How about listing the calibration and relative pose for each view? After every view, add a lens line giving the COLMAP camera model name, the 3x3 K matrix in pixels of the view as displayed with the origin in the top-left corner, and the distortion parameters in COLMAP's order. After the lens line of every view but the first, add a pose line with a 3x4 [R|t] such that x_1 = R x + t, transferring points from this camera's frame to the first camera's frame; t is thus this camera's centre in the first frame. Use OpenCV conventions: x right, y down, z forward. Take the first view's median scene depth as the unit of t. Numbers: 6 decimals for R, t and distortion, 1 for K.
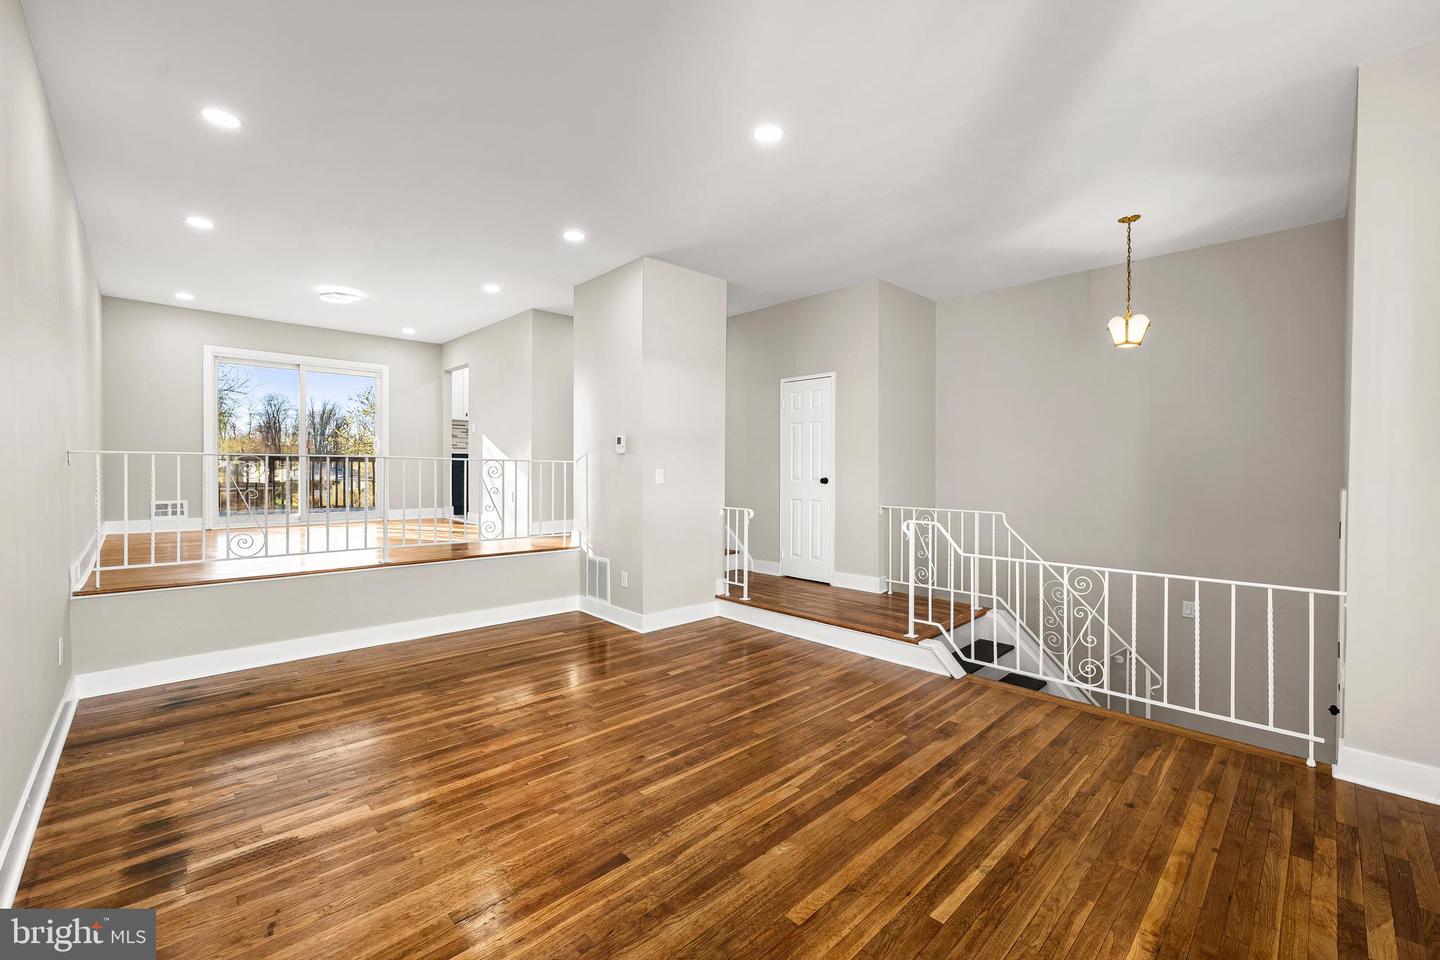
lens RADIAL K [[598.8, 0, 718.1], [0, 598.8, 472.3], [0, 0, 1]] dist [-0.001419, -0.000039]
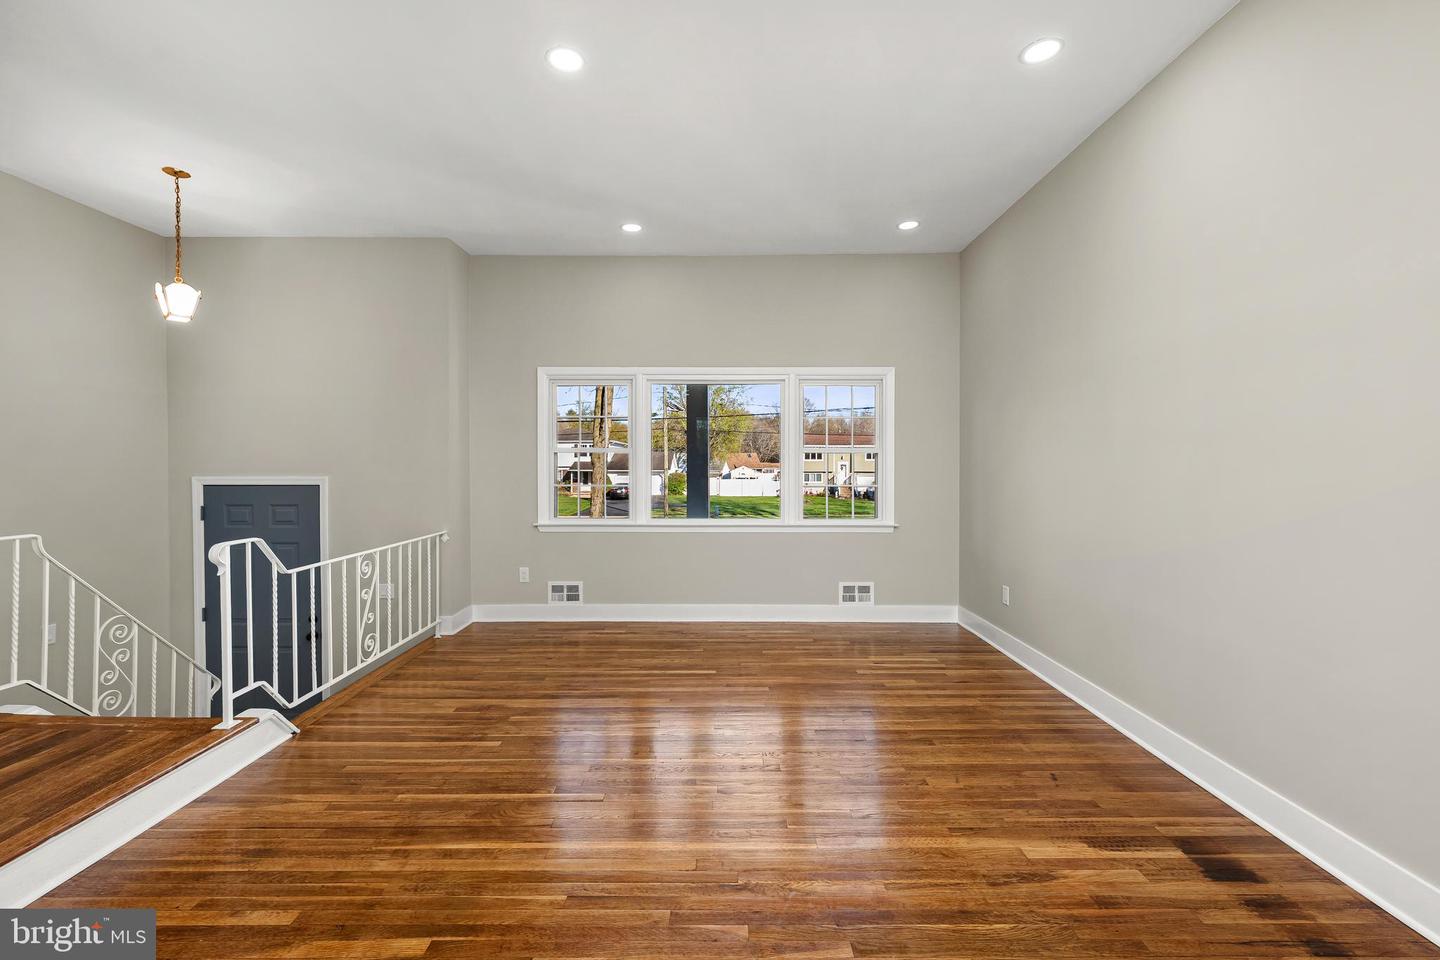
lens RADIAL K [[598.8, 0, 718.1], [0, 598.8, 472.3], [0, 0, 1]] dist [-0.001419, -0.000039]
pose [[-0.714398, -0.013447, 0.699611, -0.607118], [0.003841, 0.999725, 0.023137, -0.008745], [-0.699729, 0.019216, -0.714150, 1.345762]]
